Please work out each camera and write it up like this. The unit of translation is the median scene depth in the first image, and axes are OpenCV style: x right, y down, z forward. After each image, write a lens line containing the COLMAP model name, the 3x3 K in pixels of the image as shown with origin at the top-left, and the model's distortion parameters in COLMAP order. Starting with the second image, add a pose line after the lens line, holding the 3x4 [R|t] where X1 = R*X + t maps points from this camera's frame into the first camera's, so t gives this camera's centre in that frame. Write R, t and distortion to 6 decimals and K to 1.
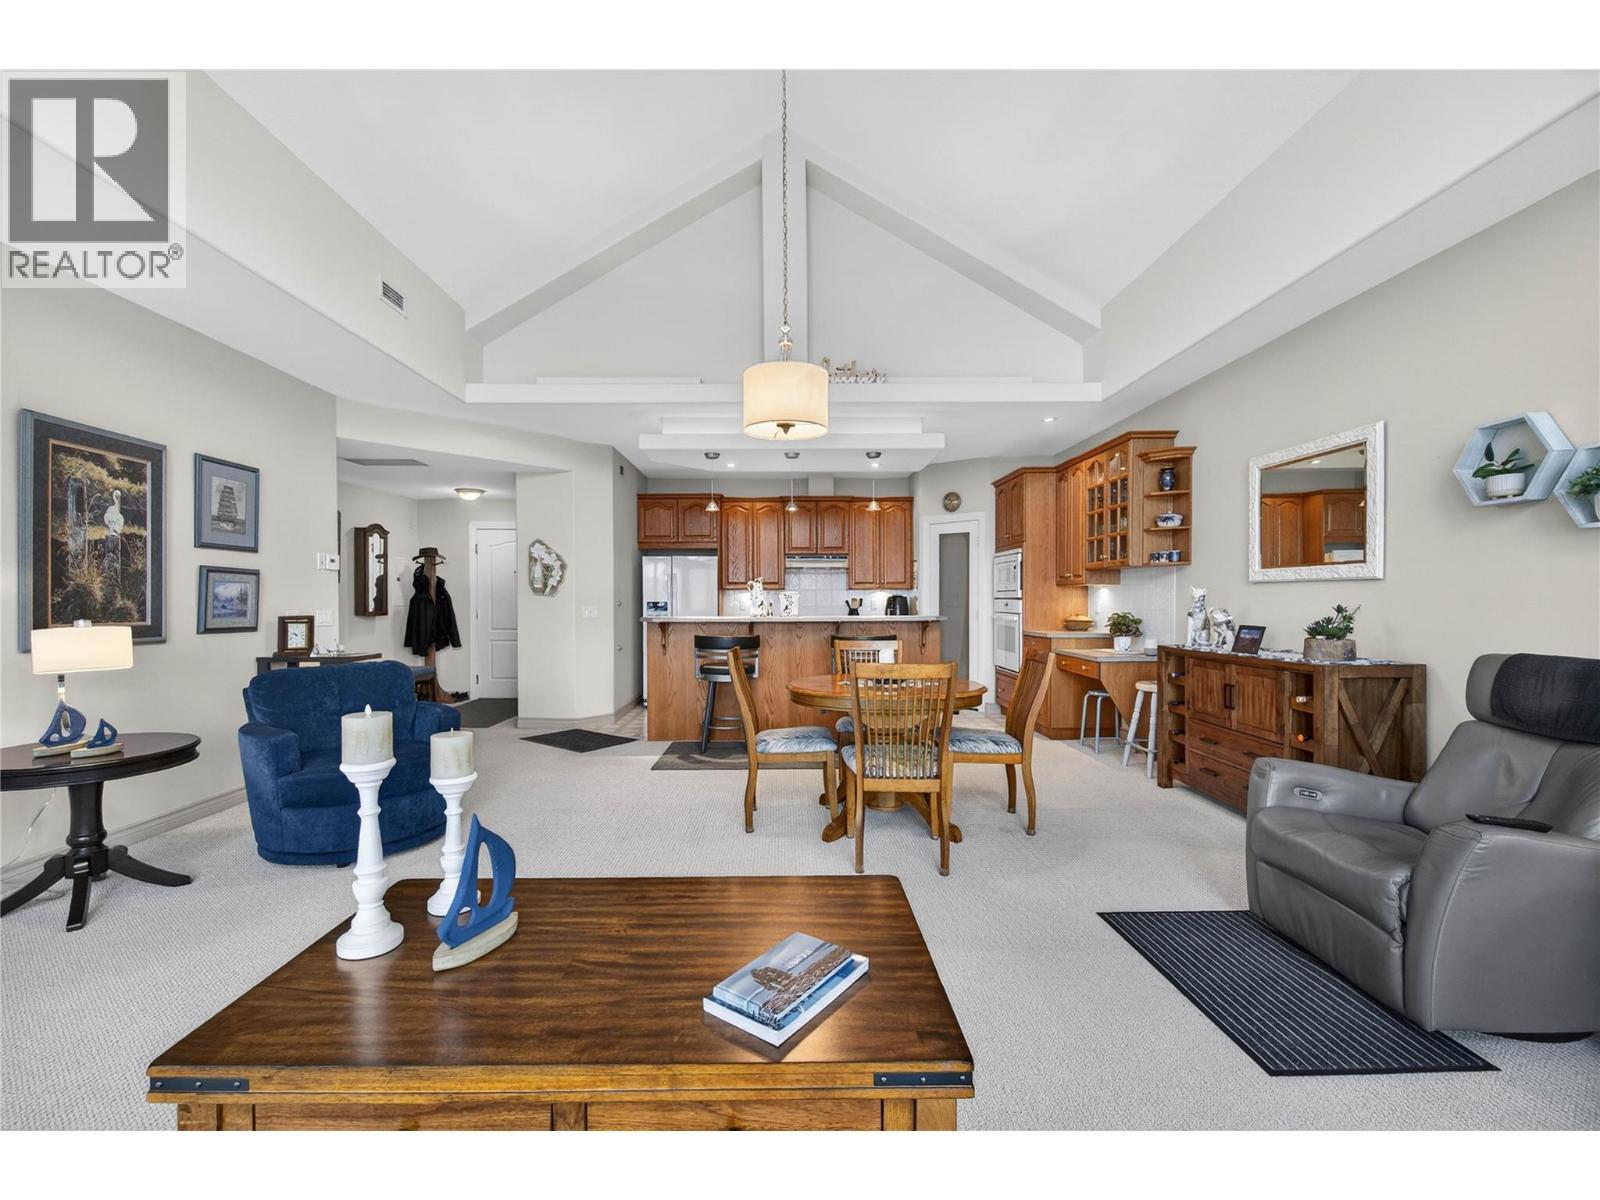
lens RADIAL K [[685.3, 0, 786.3], [0, 685.3, 601.5], [0, 0, 1]] dist [-0.004492, 0.001304]
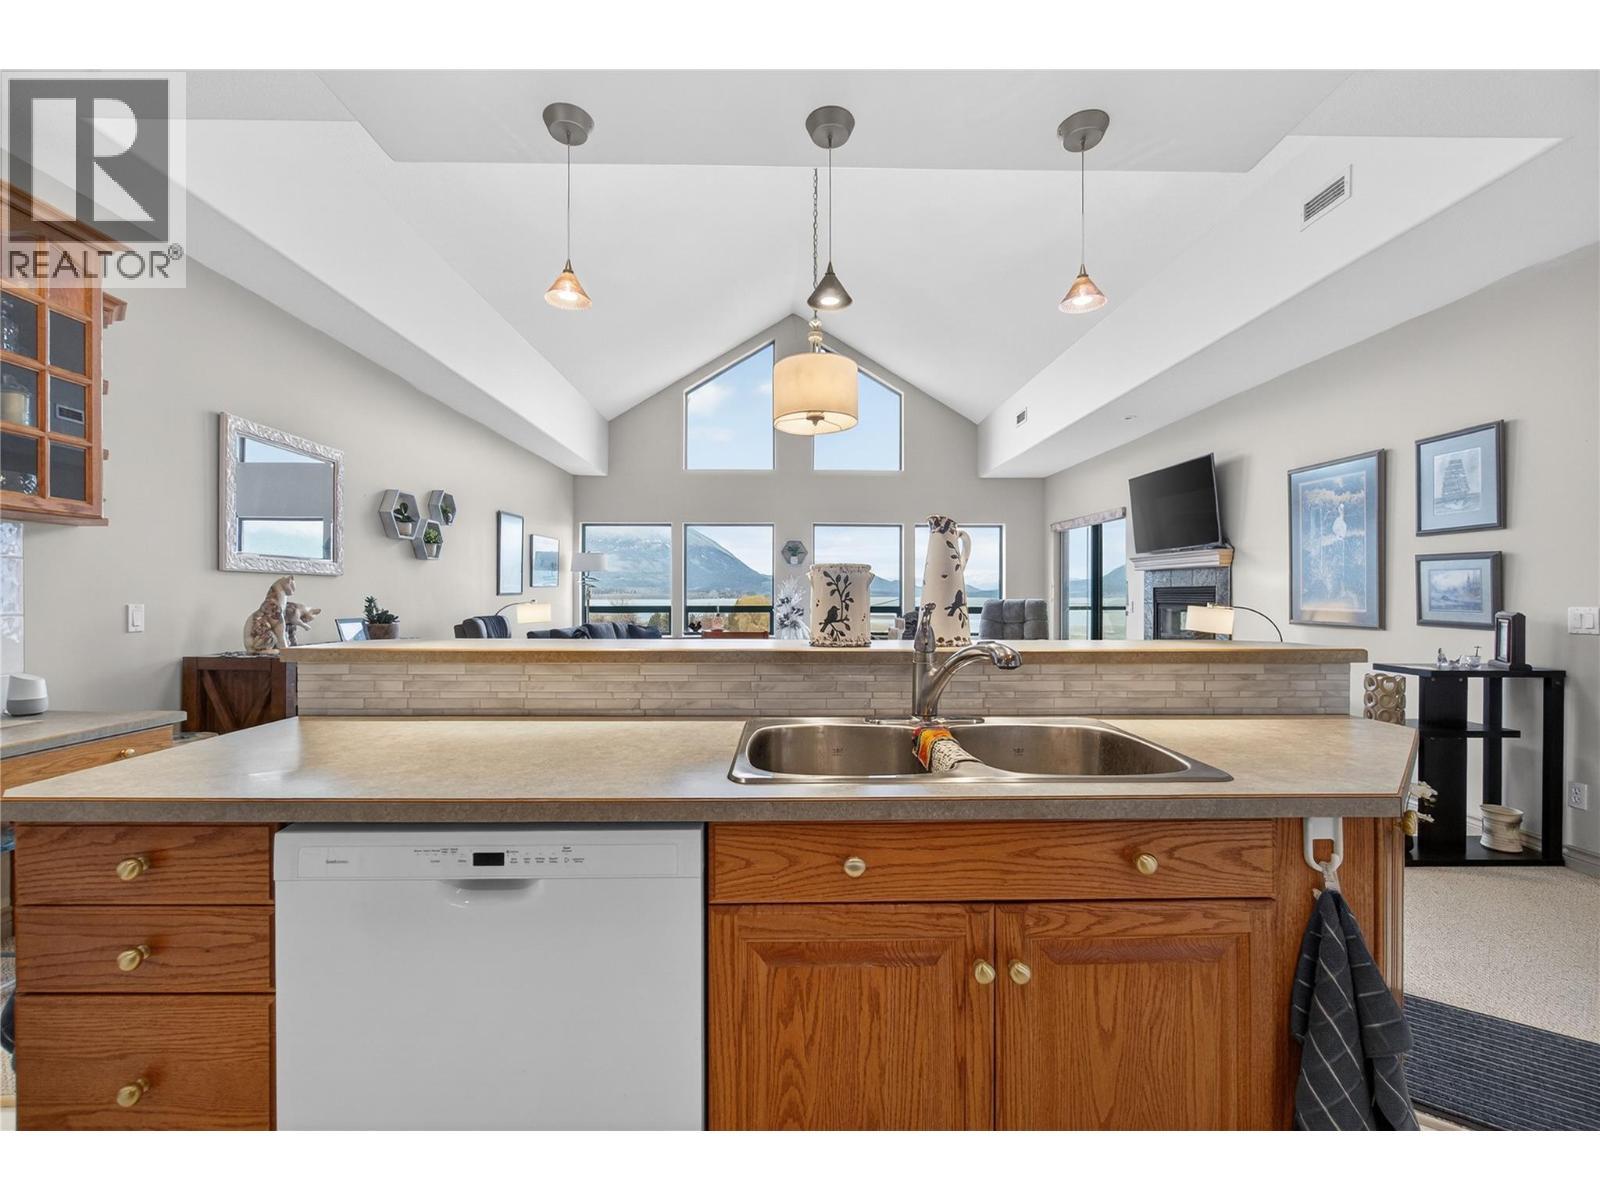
lens RADIAL K [[685.3, 0, 790.0], [0, 685.3, 596.7], [0, 0, 1]] dist [-0.004492, 0.001304]
pose [[-0.999970, 0.002975, -0.007151, 0.030473], [0.002927, 0.999974, 0.006620, -0.001965], [0.007171, 0.006599, -0.999953, 1.487720]]
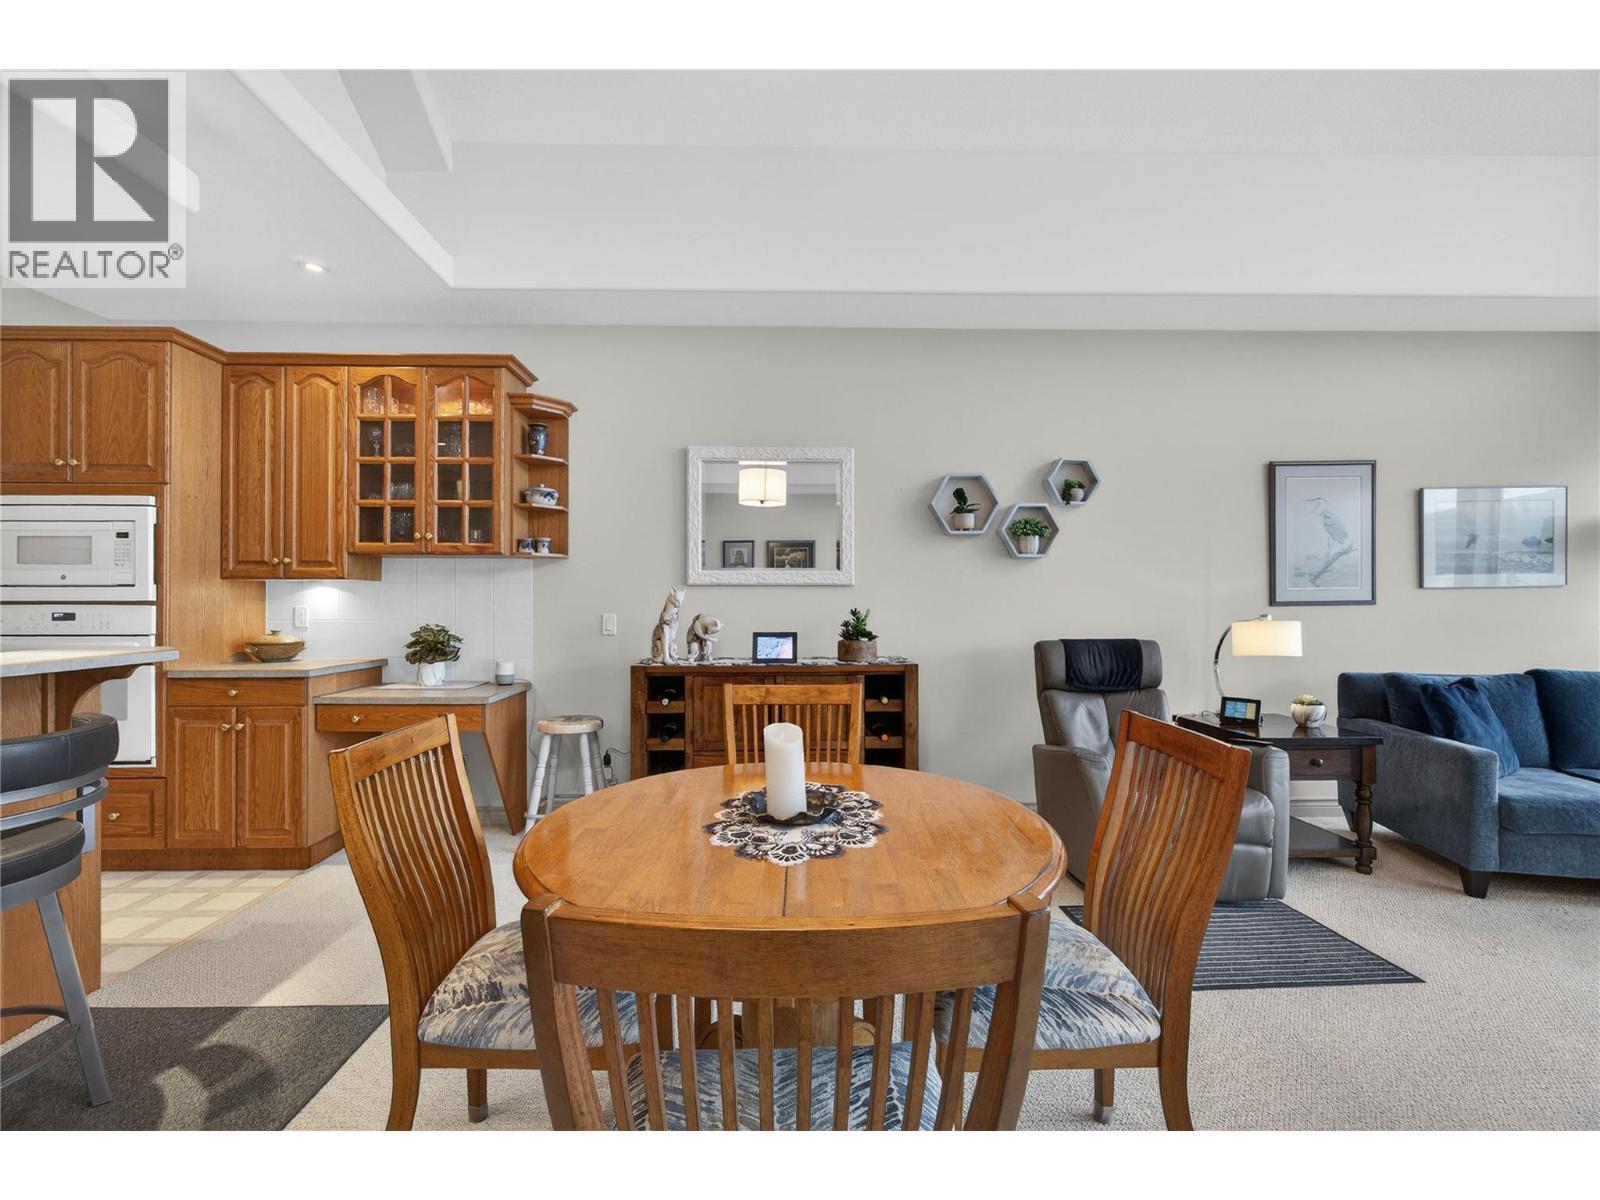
lens RADIAL K [[685.3, 0, 785.3], [0, 685.3, 605.4], [0, 0, 1]] dist [-0.004492, 0.001304]
pose [[-0.023280, 0.003464, 0.999723, -0.176384], [0.004375, 0.999985, -0.003363, 0.001213], [-0.999719, 0.004295, -0.023294, 0.745071]]
